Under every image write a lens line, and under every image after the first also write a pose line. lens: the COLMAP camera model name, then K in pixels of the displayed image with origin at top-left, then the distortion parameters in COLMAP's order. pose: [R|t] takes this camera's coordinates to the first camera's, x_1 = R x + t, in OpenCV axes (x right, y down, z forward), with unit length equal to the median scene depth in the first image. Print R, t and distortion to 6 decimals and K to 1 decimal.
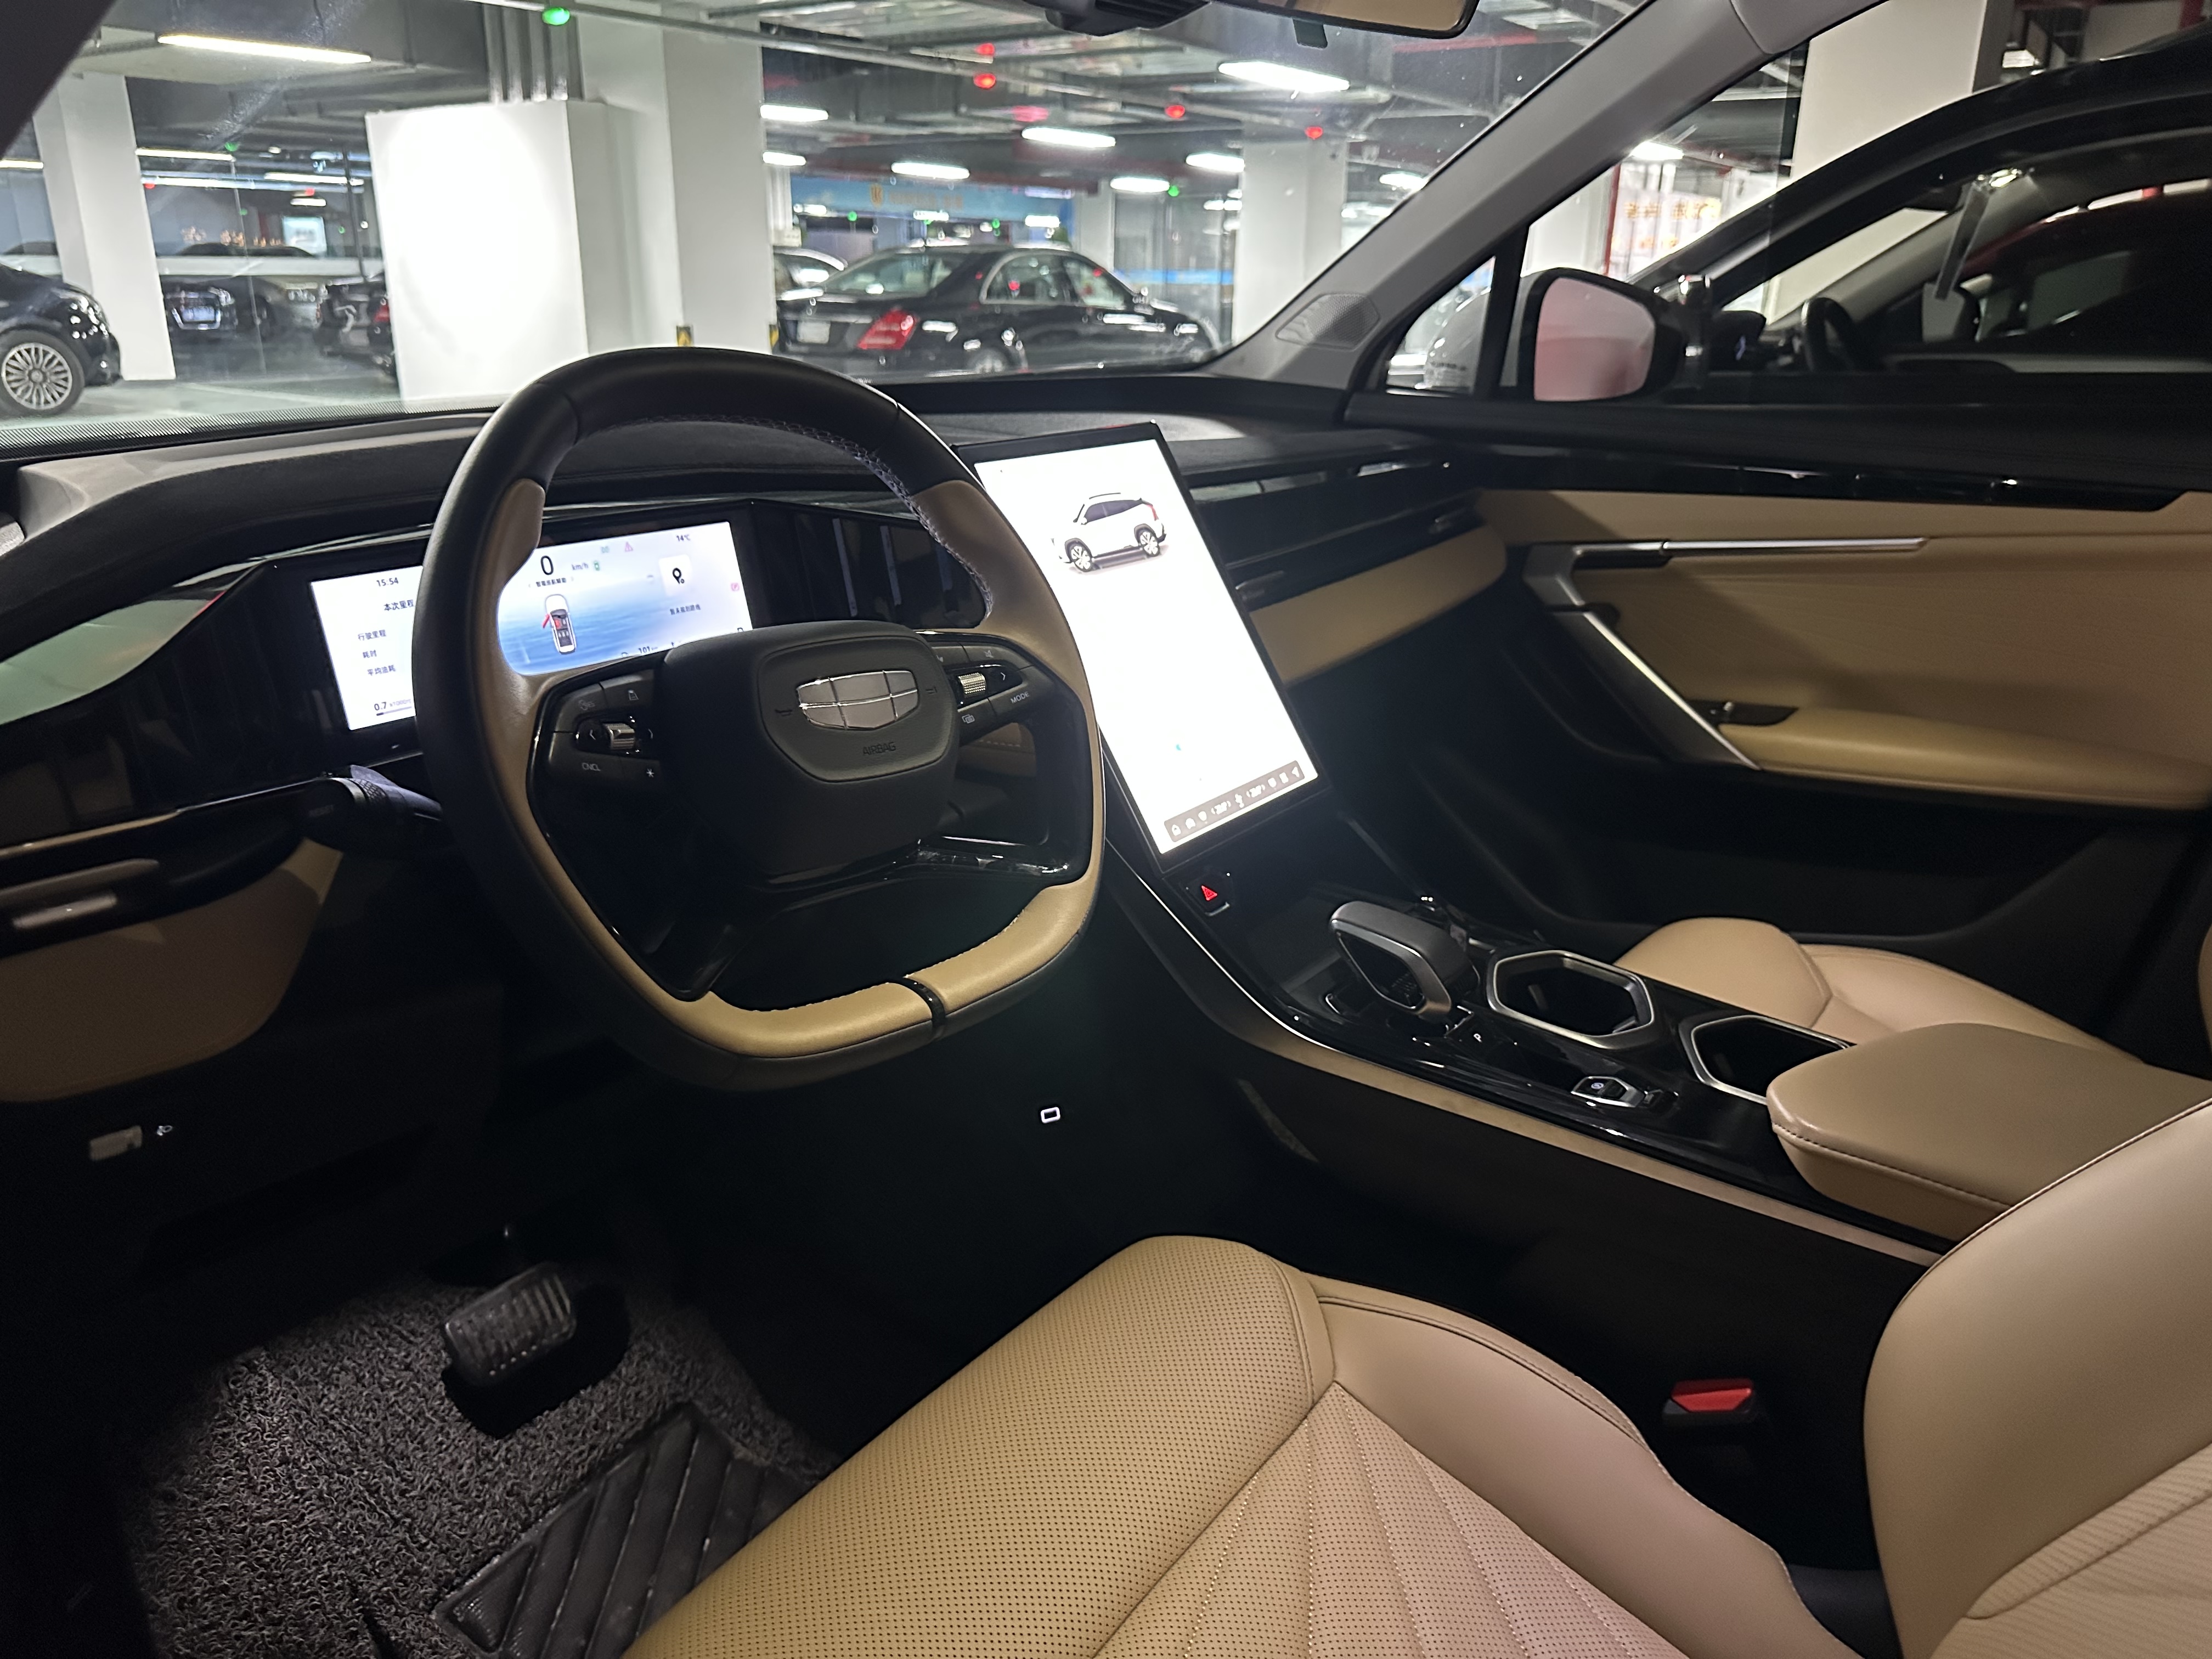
lens RADIAL K [[1587.8, 0, 1098.3], [0, 1587.8, 817.3], [0, 0, 1]] dist [0.026890, -0.045543]
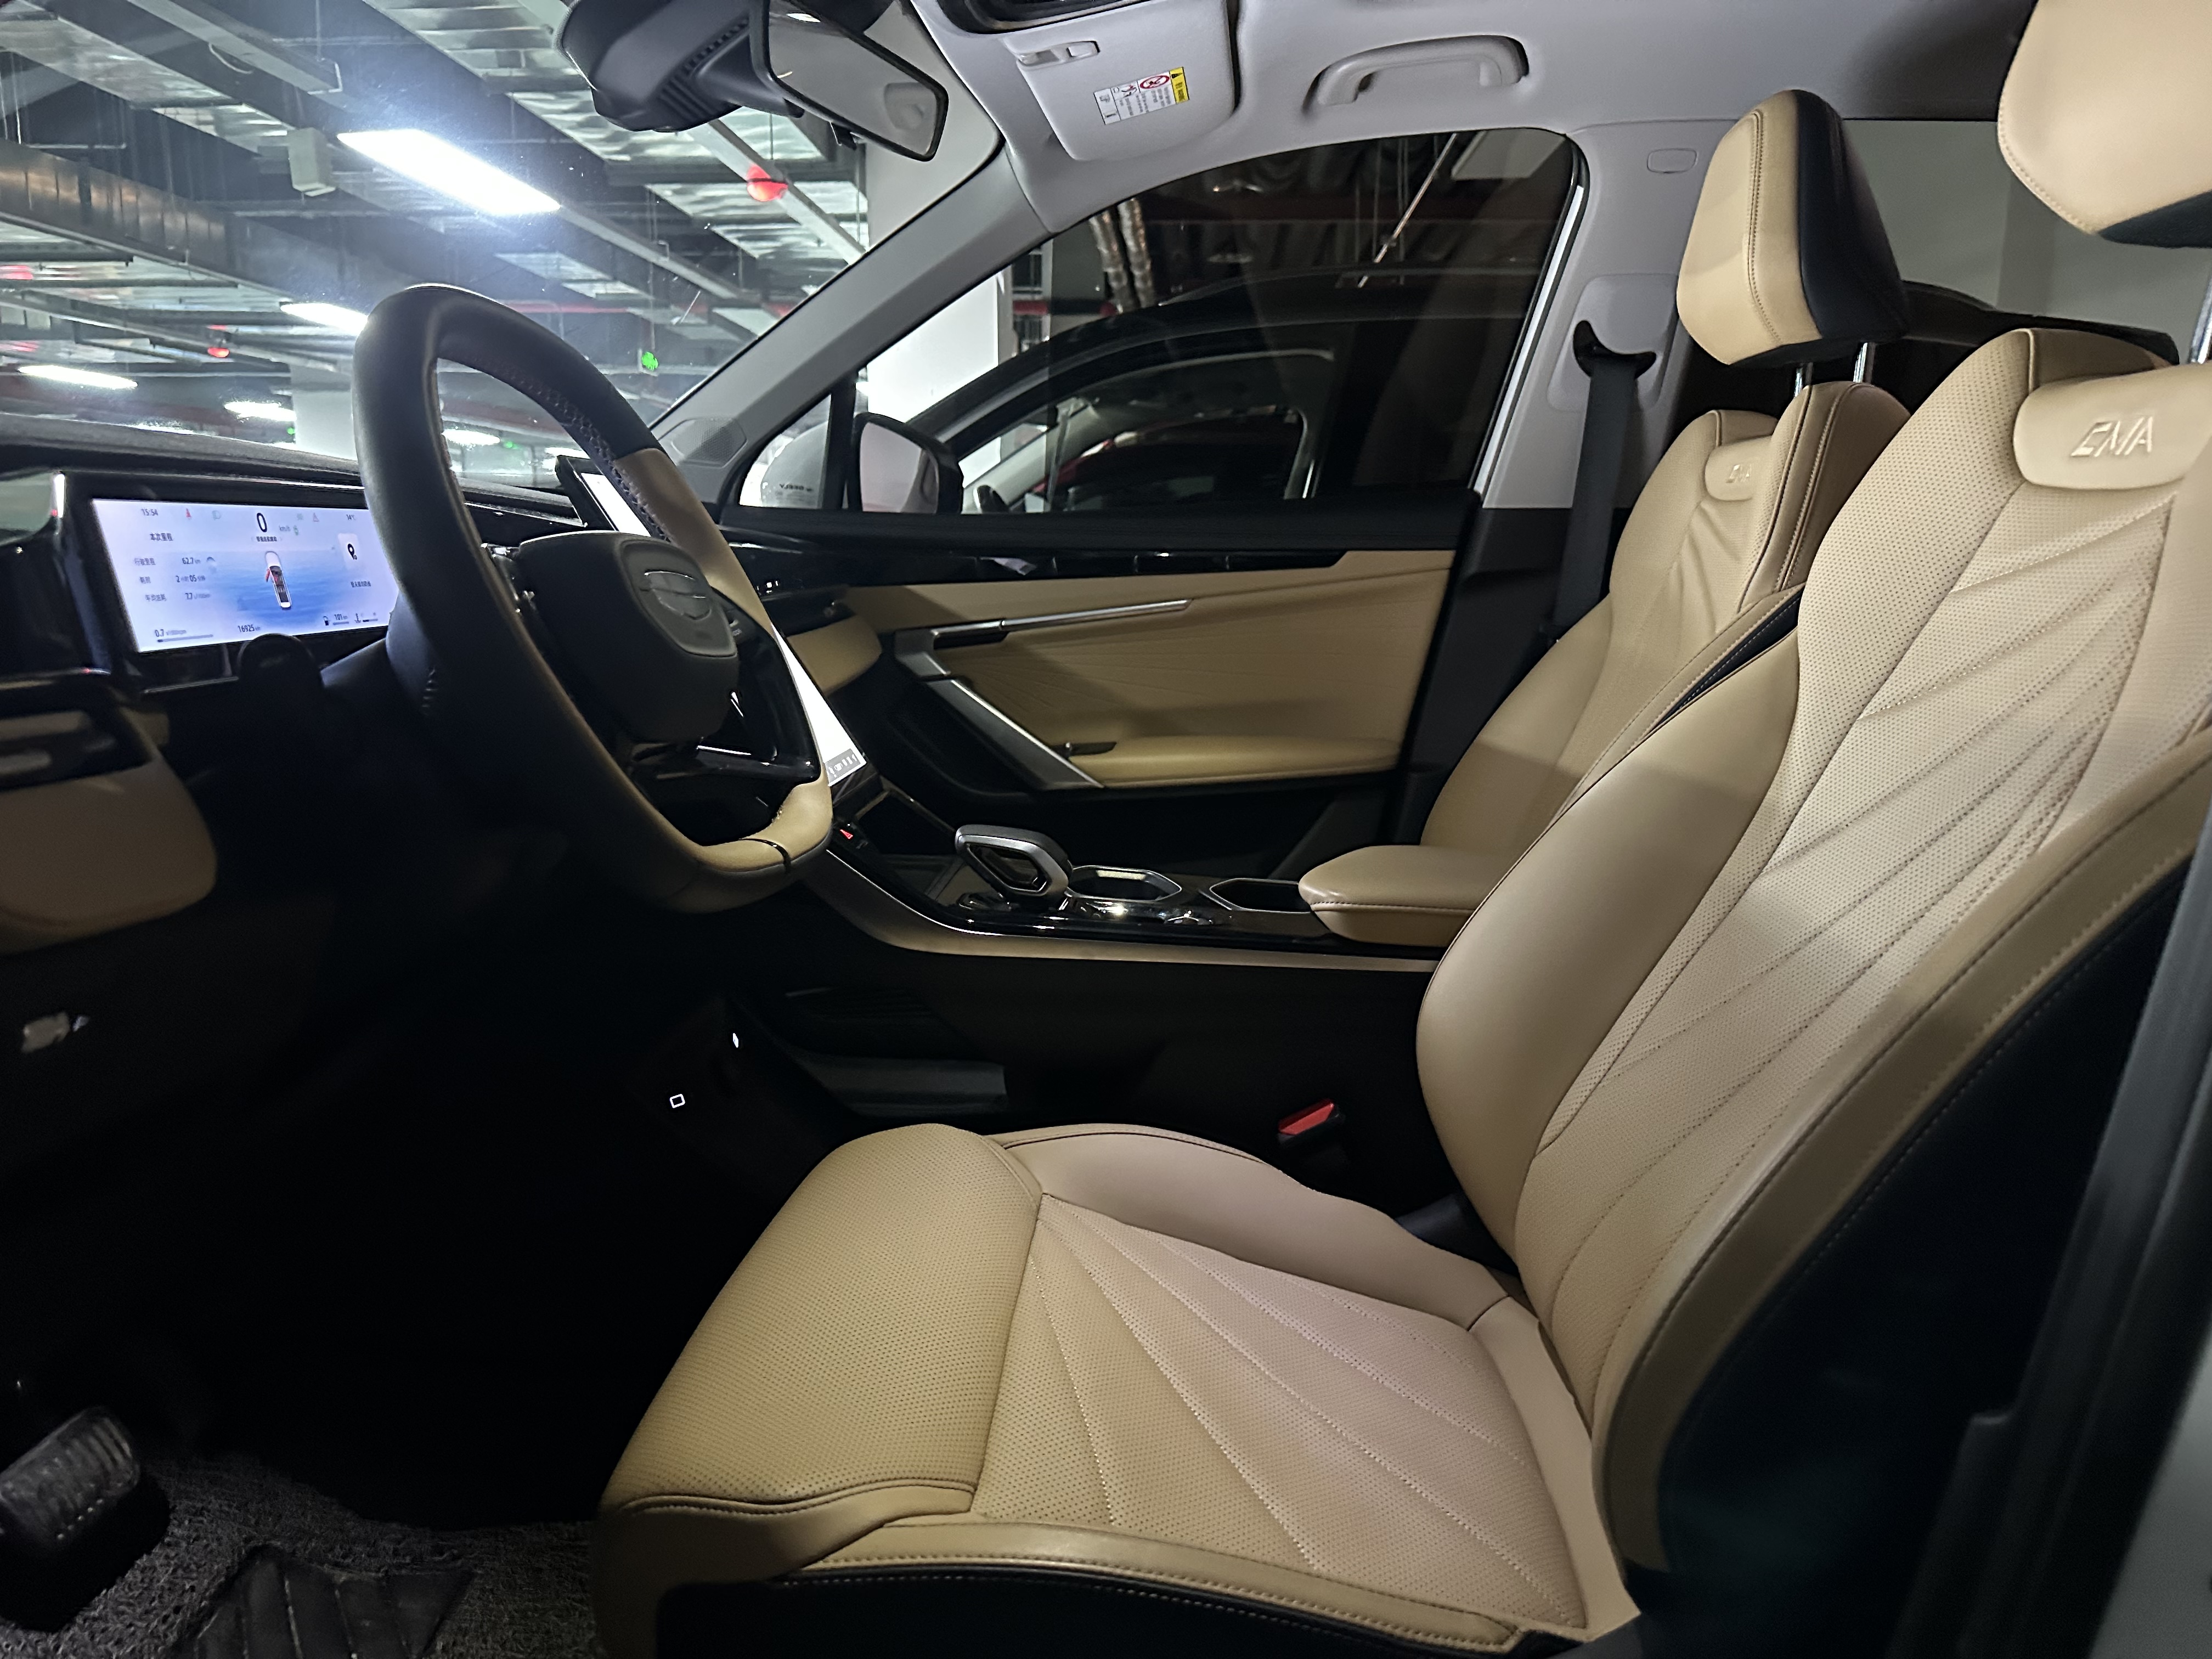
lens RADIAL K [[1587.8, 0, 1115.5], [0, 1587.8, 826.3], [0, 0, 1]] dist [0.026890, -0.045543]
pose [[0.844406, -0.100173, 0.526255, -0.283865], [0.177207, 0.979289, -0.097930, 0.145742], [-0.505546, 0.175949, 0.844669, -0.061540]]
